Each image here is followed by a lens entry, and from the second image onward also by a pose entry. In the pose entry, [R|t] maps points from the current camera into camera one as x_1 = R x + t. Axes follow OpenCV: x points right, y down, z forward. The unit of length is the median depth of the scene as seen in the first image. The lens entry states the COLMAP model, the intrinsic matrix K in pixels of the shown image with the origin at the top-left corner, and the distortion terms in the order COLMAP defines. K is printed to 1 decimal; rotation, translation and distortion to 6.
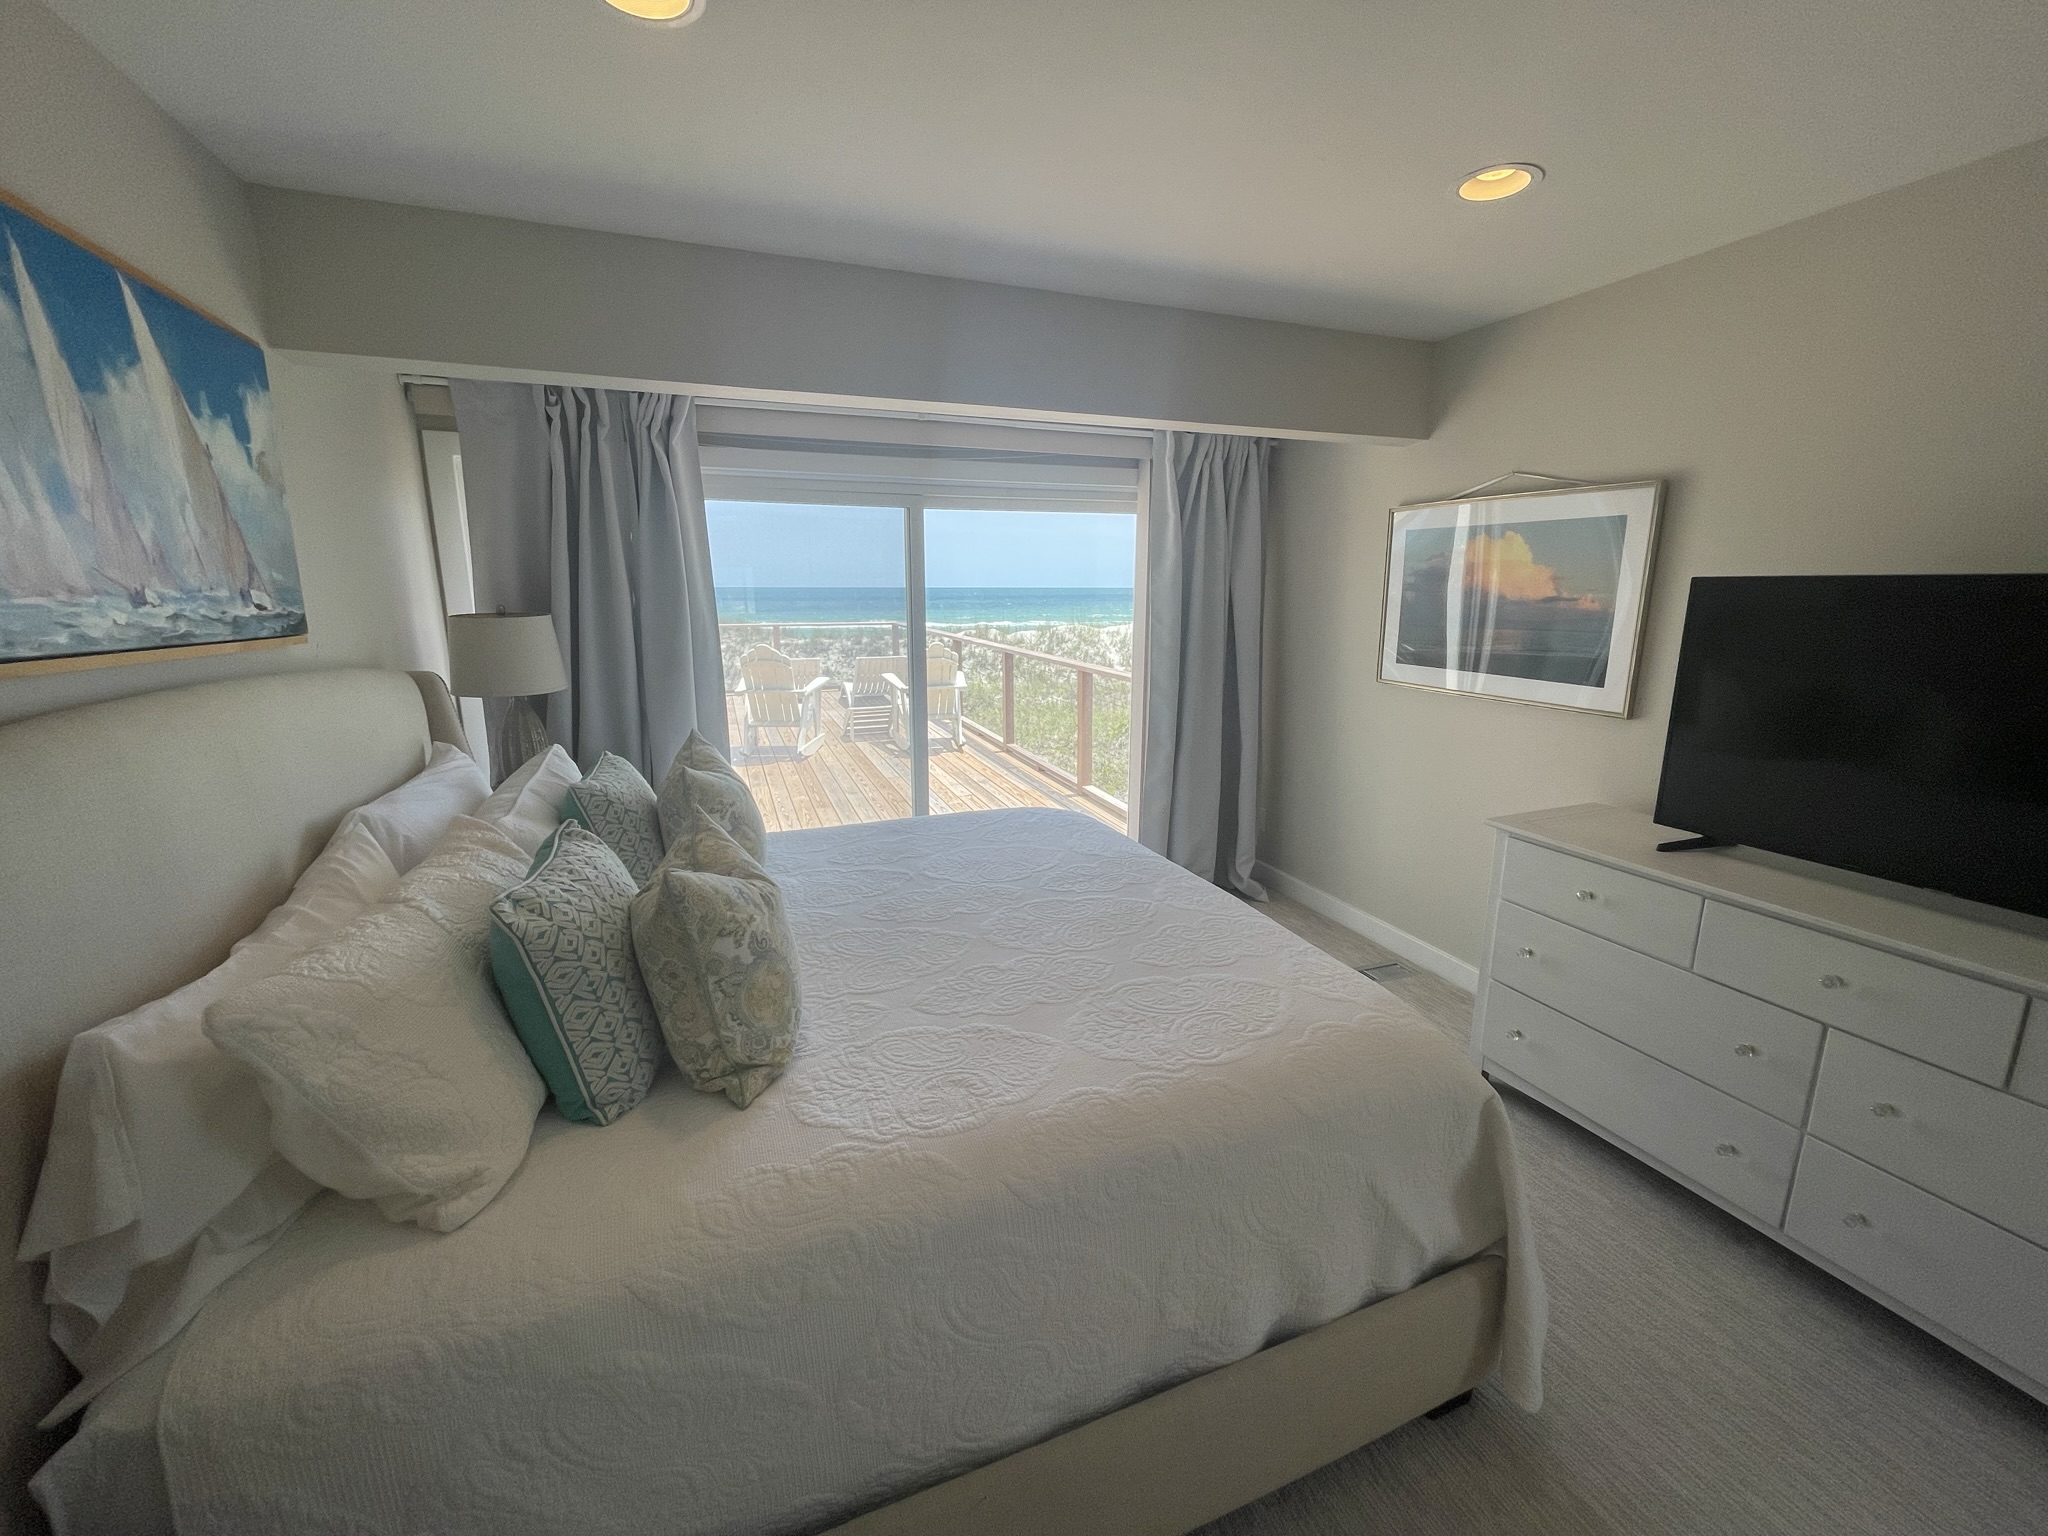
lens RADIAL K [[818.1, 0, 1025.2], [0, 818.1, 764.3], [0, 0, 1]] dist [-0.004584, -0.000752]
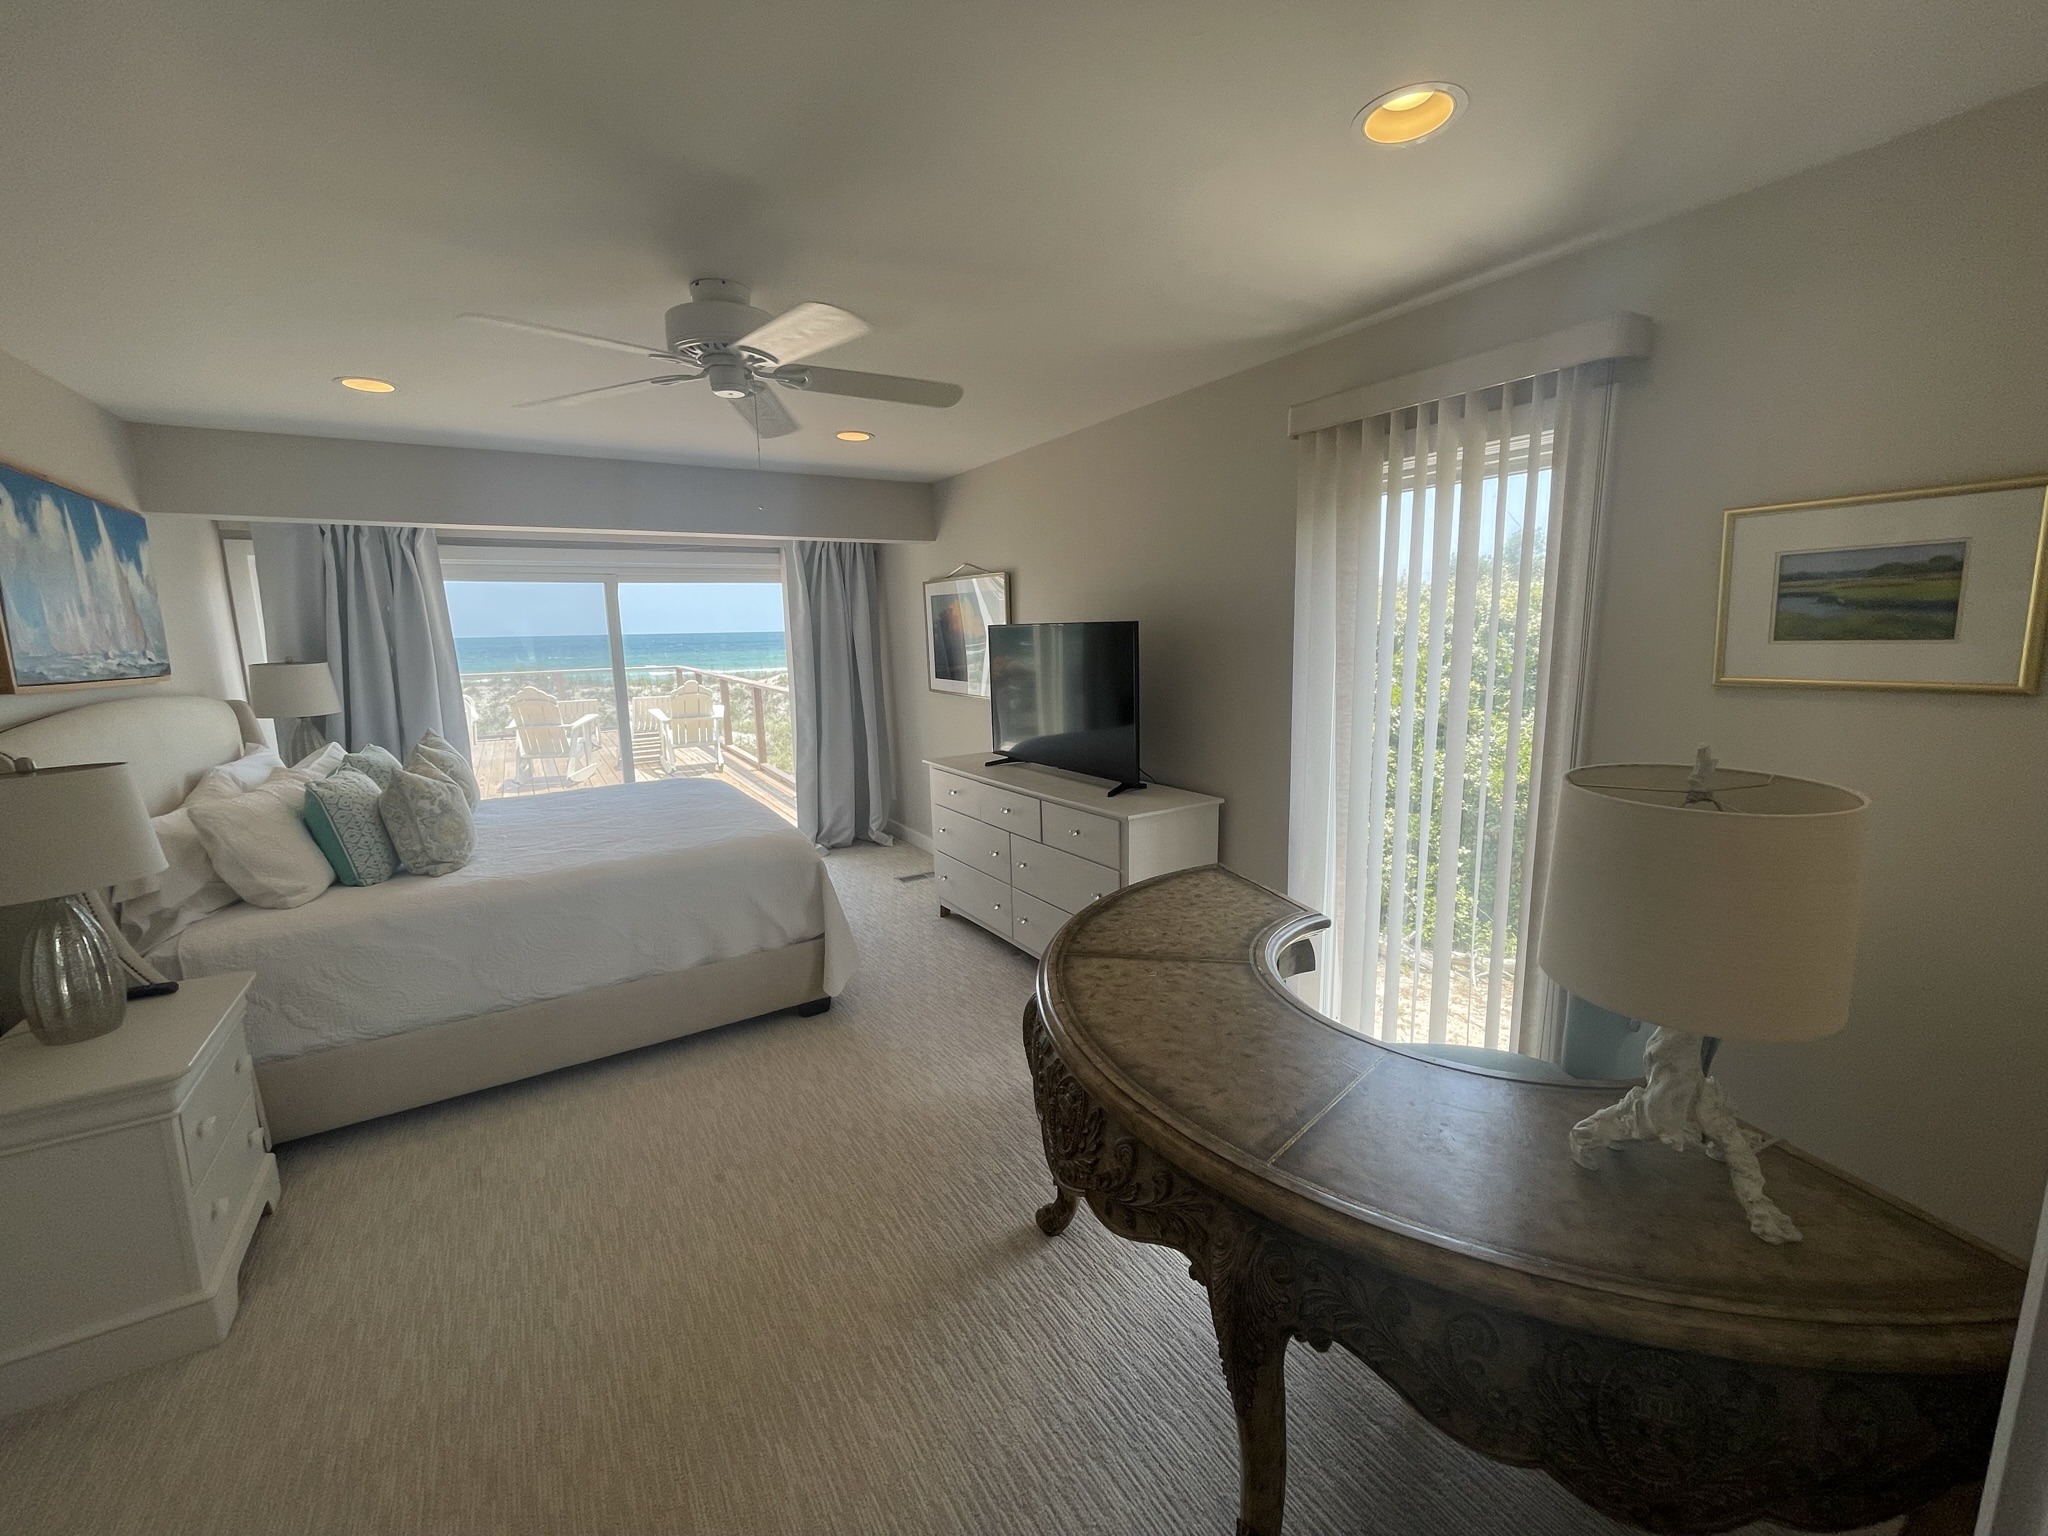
lens RADIAL K [[818.1, 0, 1027.9], [0, 818.1, 760.6], [0, 0, 1]] dist [-0.004584, -0.000752]
pose [[0.980134, -0.050621, 0.191766, 0.583040], [0.060370, 0.997146, -0.045339, 0.216834], [-0.188923, 0.056015, 0.980393, -1.060137]]
